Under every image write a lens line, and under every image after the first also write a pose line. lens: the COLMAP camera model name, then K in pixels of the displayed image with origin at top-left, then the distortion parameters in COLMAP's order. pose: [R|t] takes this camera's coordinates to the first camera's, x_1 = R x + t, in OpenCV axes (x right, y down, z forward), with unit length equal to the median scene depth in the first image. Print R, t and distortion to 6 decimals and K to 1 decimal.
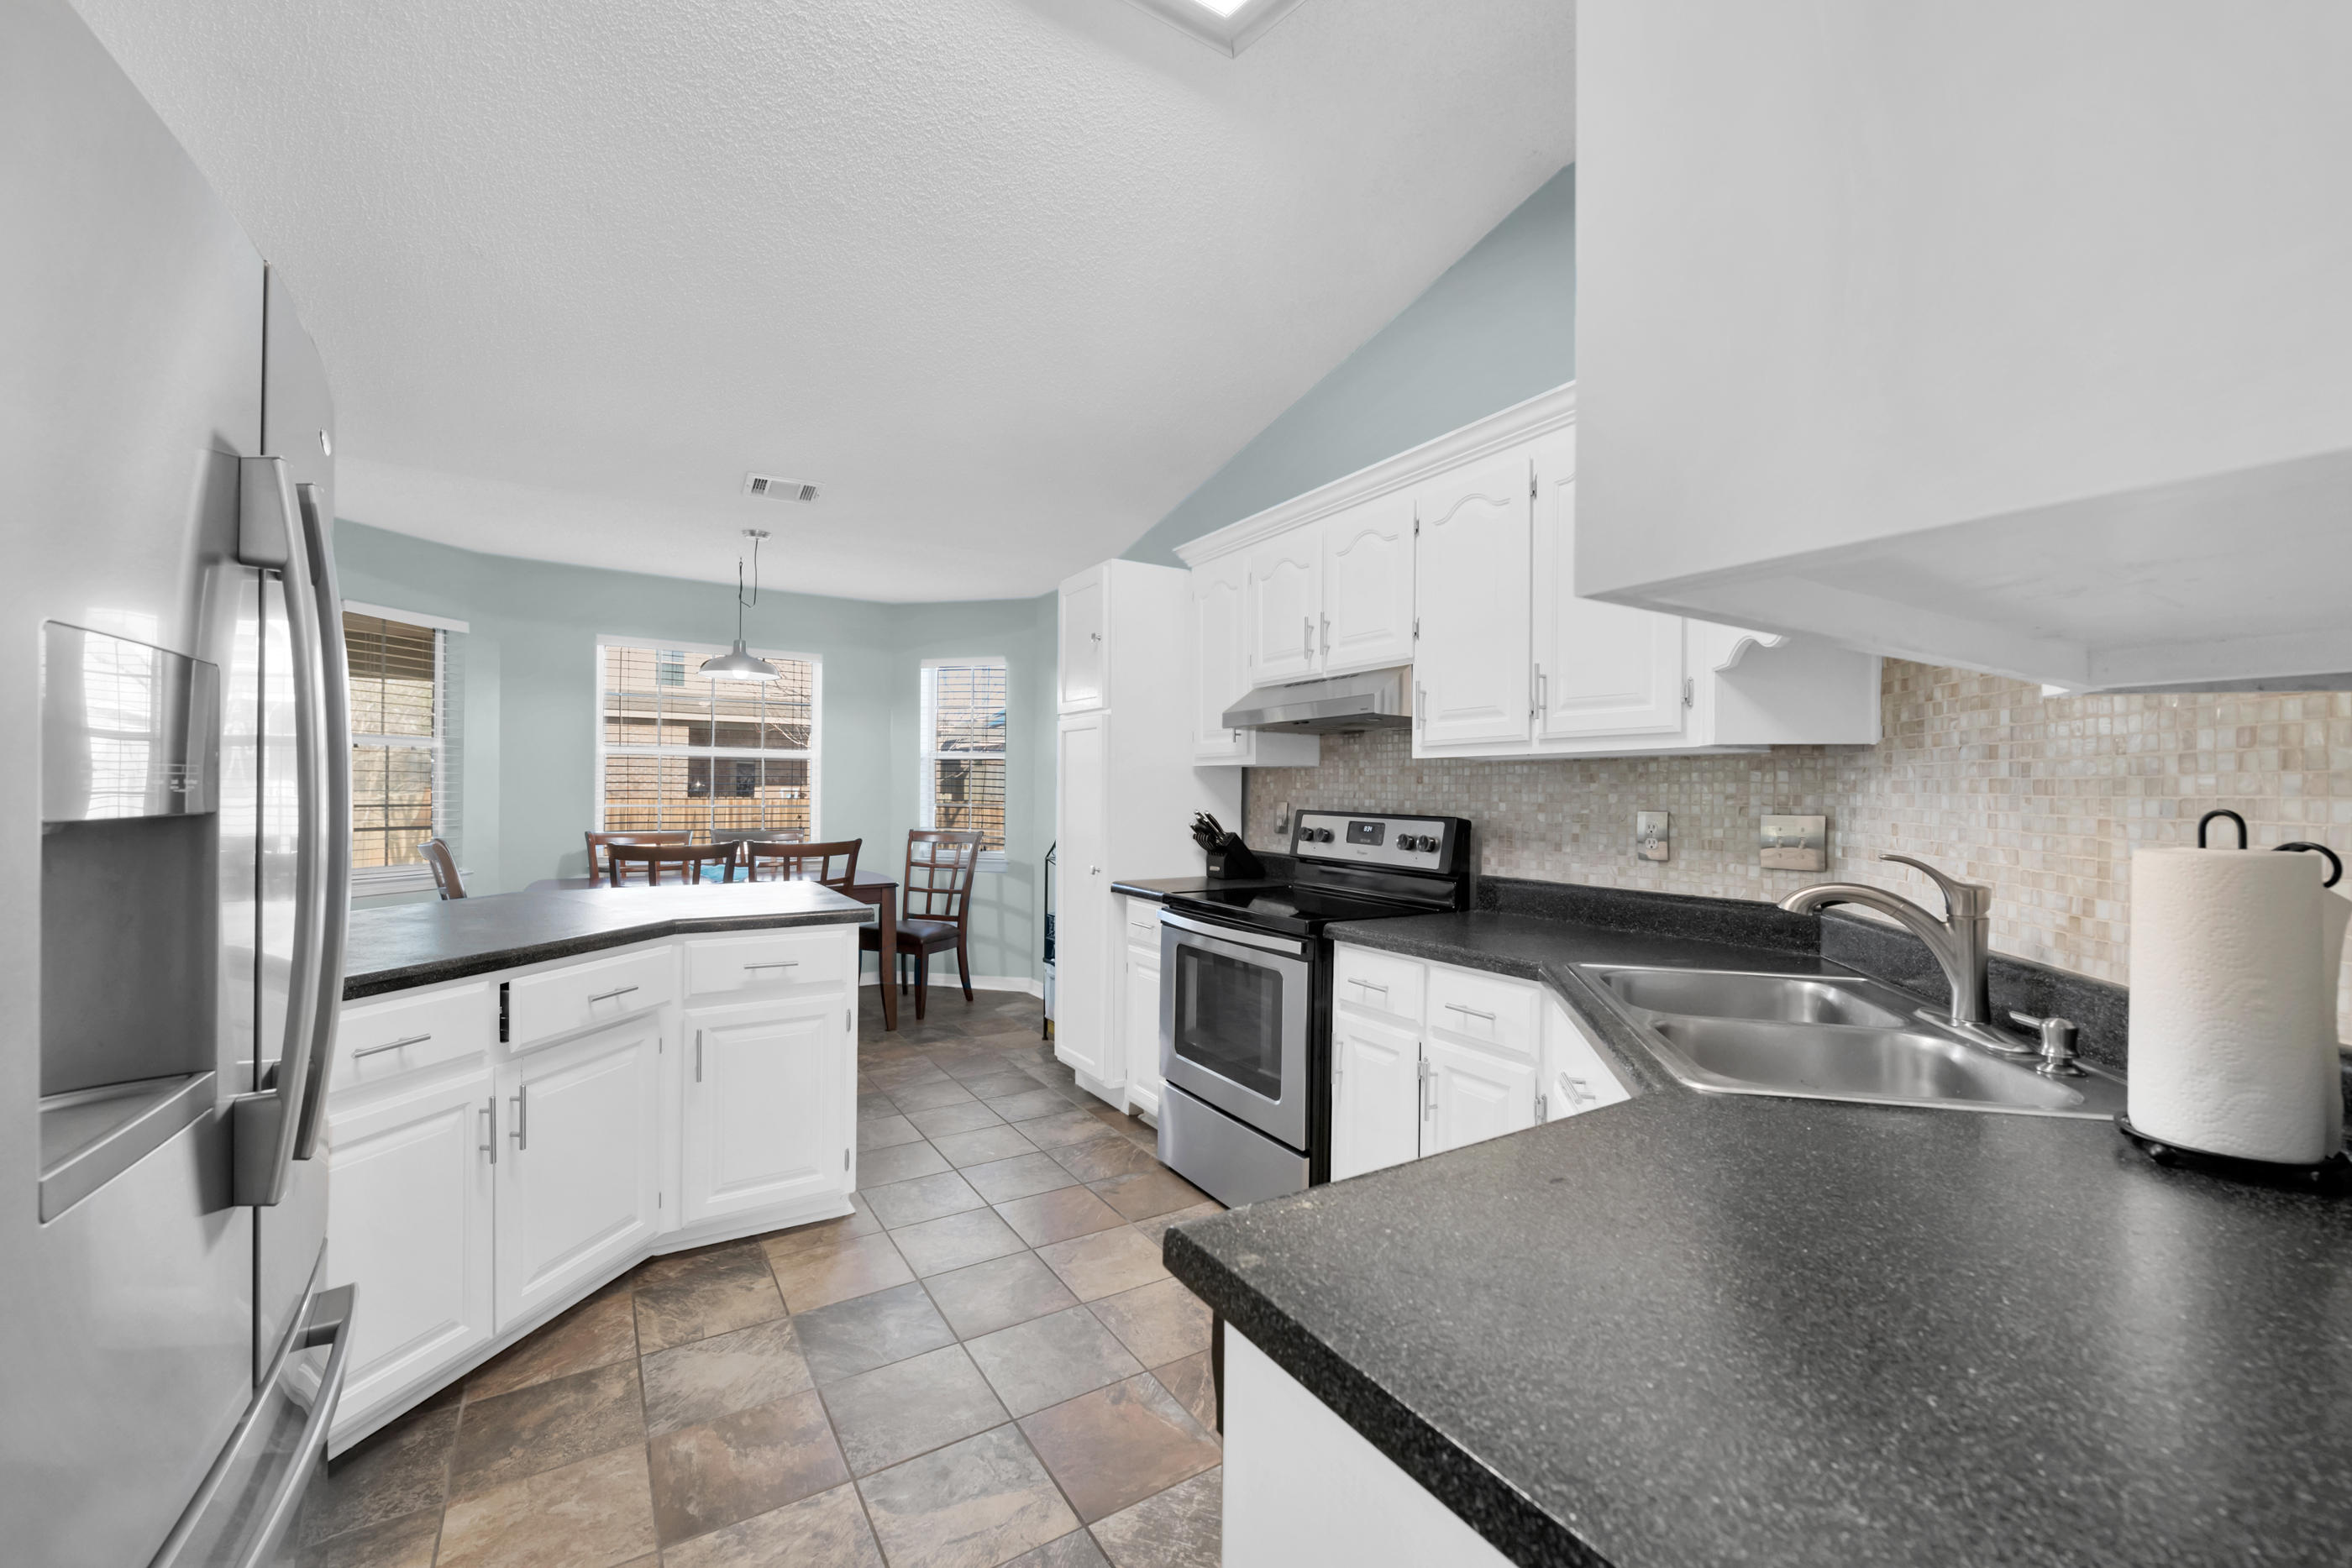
lens RADIAL K [[955.8, 0, 1182.1], [0, 955.8, 789.0], [0, 0, 1]] dist [-0.003488, -0.000503]
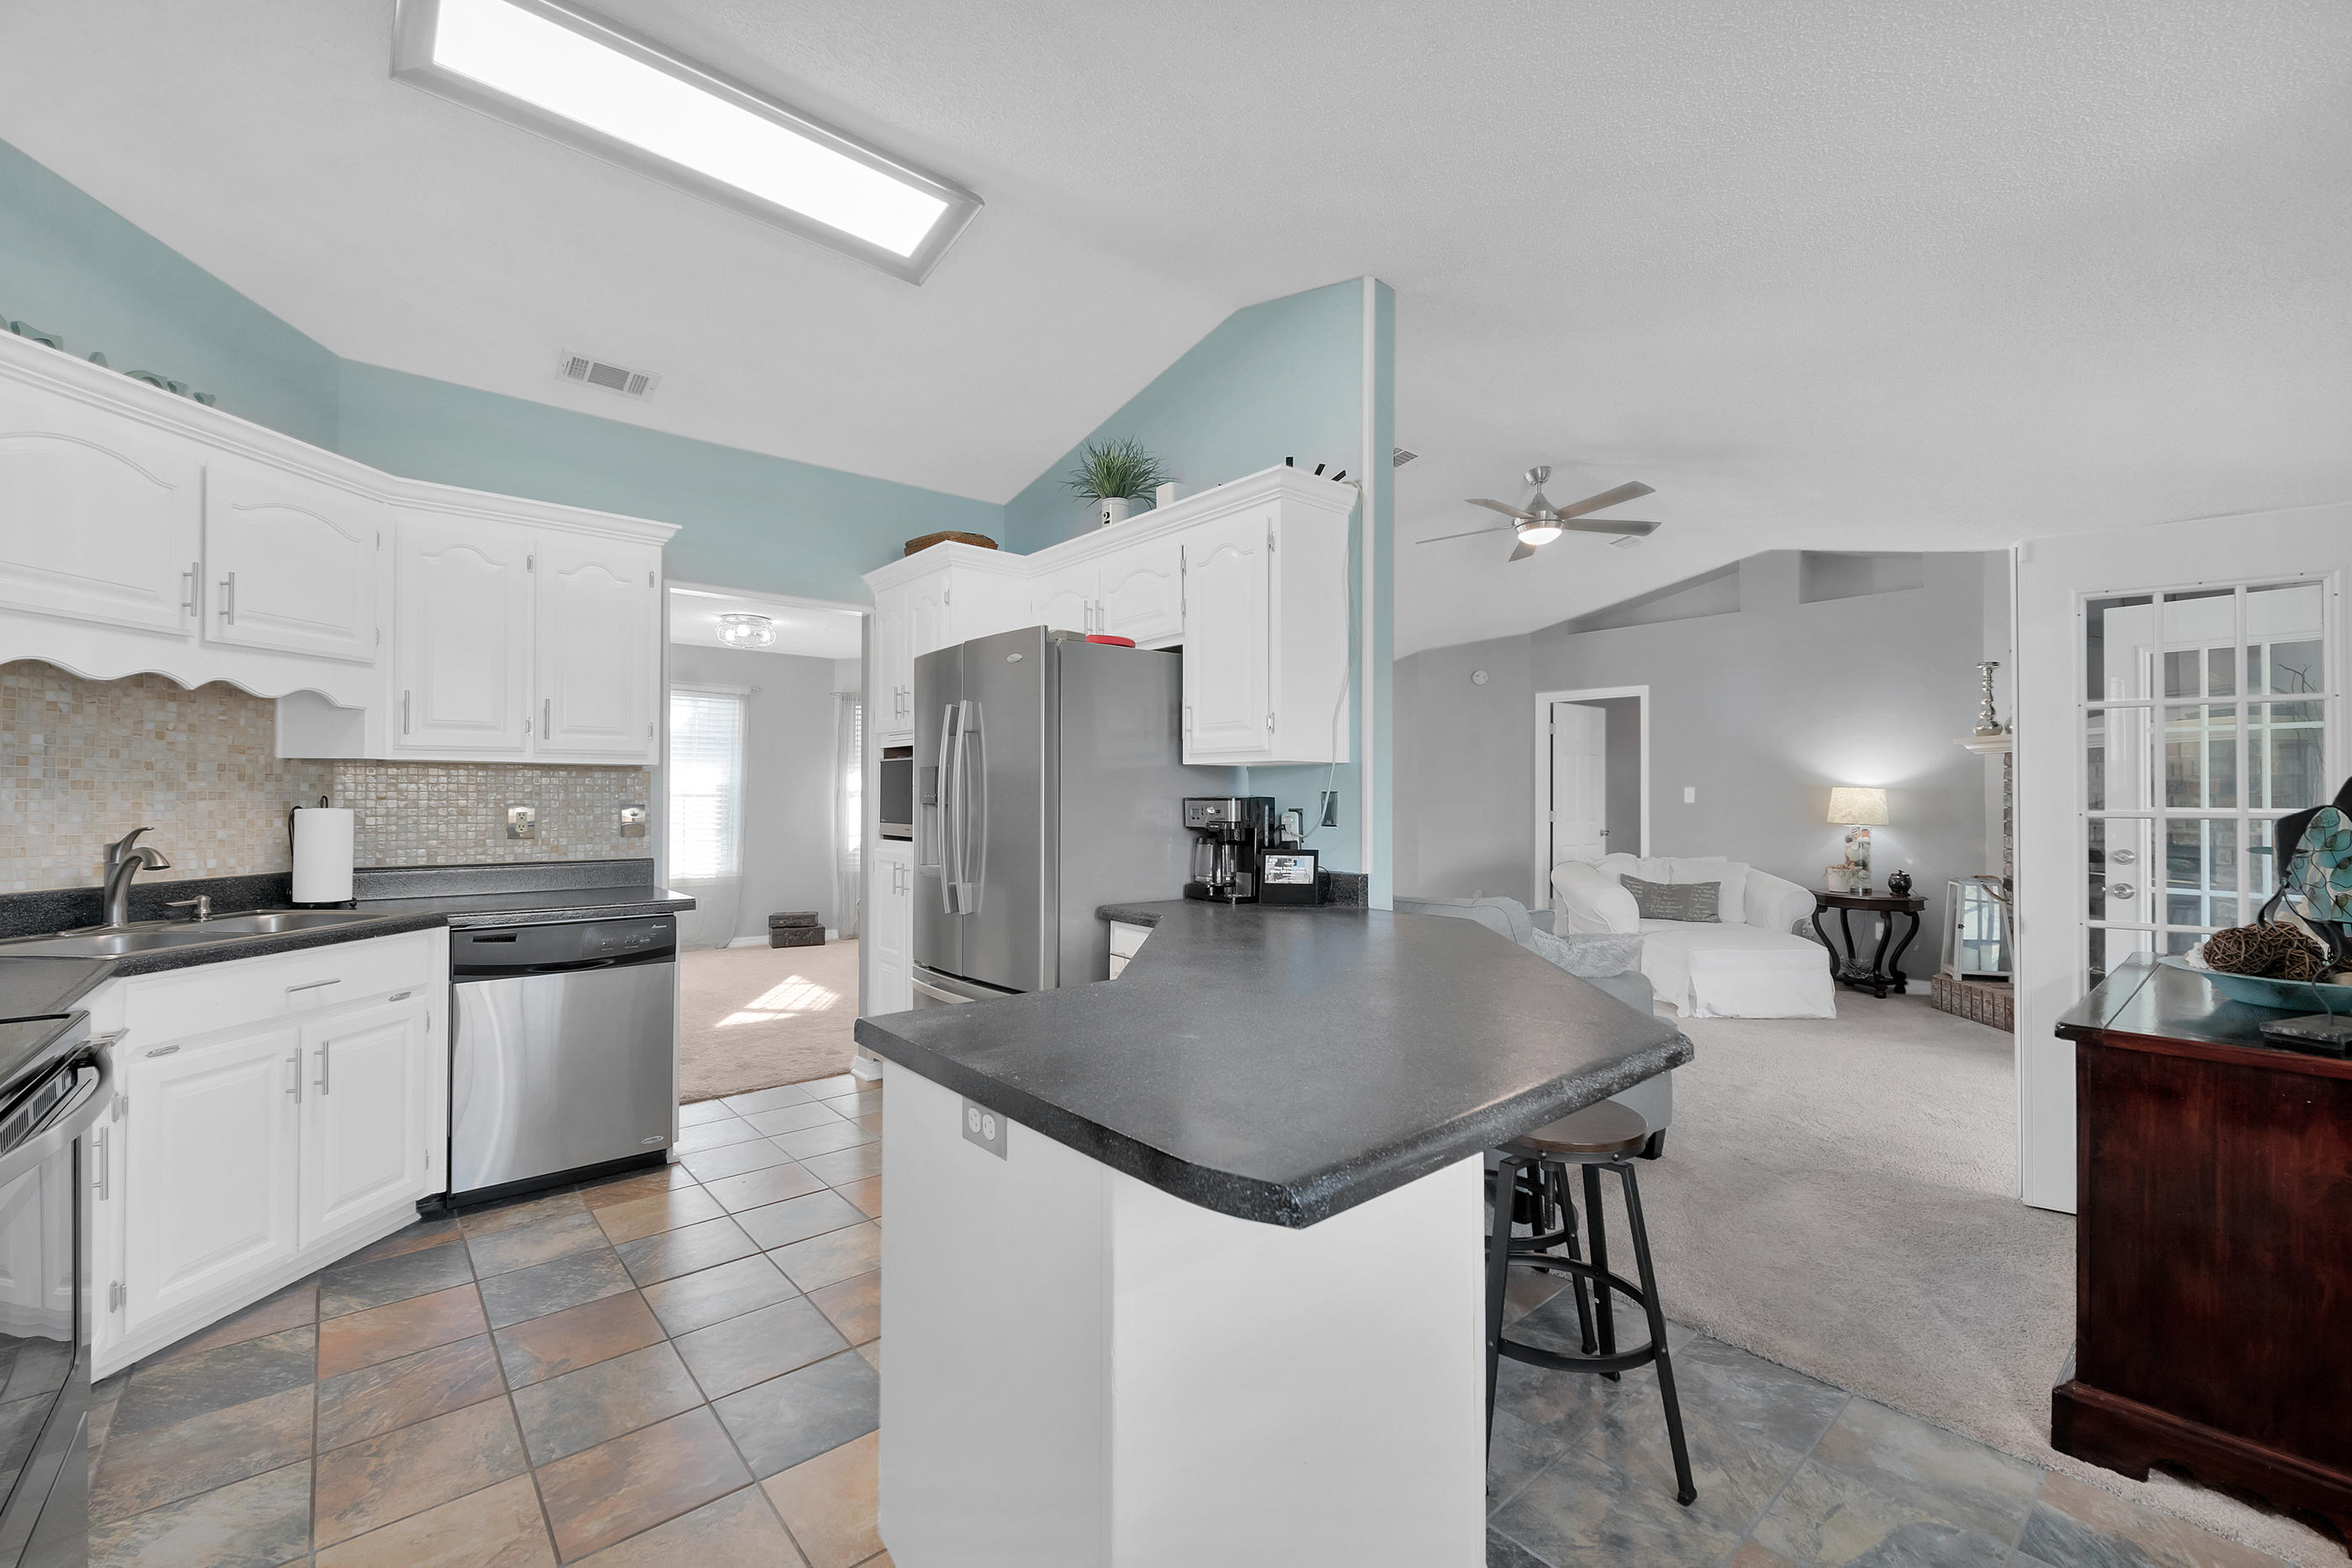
lens RADIAL K [[955.8, 0, 1173.4], [0, 955.8, 791.7], [0, 0, 1]] dist [-0.003488, -0.000503]
pose [[-0.989001, -0.015338, -0.147109, -0.801213], [-0.014506, 0.999872, -0.006722, -0.007165], [0.147194, -0.004514, -0.989097, 2.983501]]
